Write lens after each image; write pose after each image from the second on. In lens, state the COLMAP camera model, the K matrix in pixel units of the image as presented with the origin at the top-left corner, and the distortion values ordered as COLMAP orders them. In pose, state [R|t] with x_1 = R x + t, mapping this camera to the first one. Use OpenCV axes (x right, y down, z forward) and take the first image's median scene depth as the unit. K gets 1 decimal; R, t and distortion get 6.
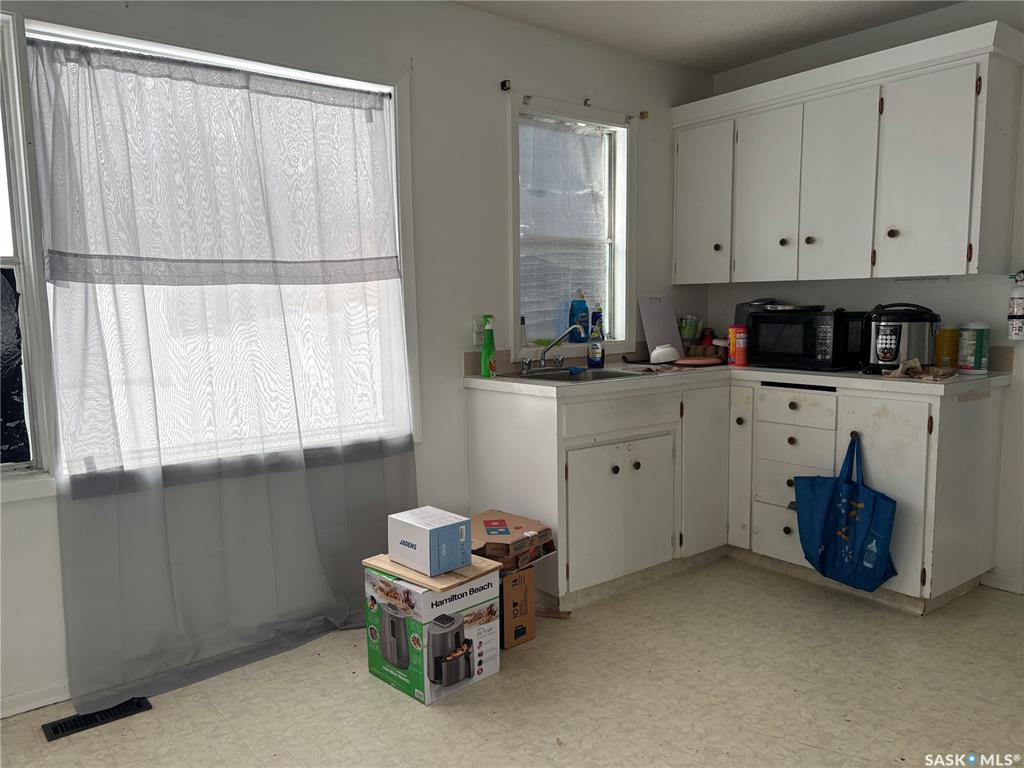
lens RADIAL K [[775.1, 0, 508.4], [0, 775.1, 385.9], [0, 0, 1]] dist [0.065207, -0.064582]
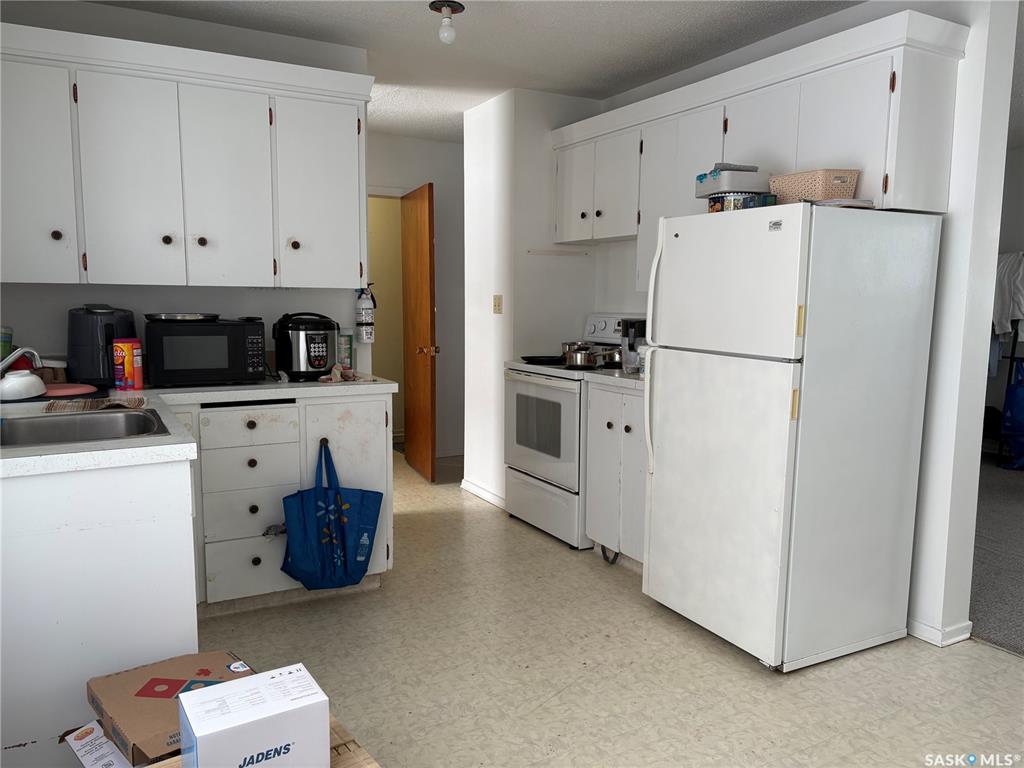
lens RADIAL K [[775.1, 0, 508.4], [0, 775.1, 385.9], [0, 0, 1]] dist [0.065207, -0.064582]
pose [[0.171976, -0.099336, 0.980080, -0.490724], [0.097501, 0.991734, 0.083408, -0.069018], [-0.980264, 0.081215, 0.180240, 0.558461]]
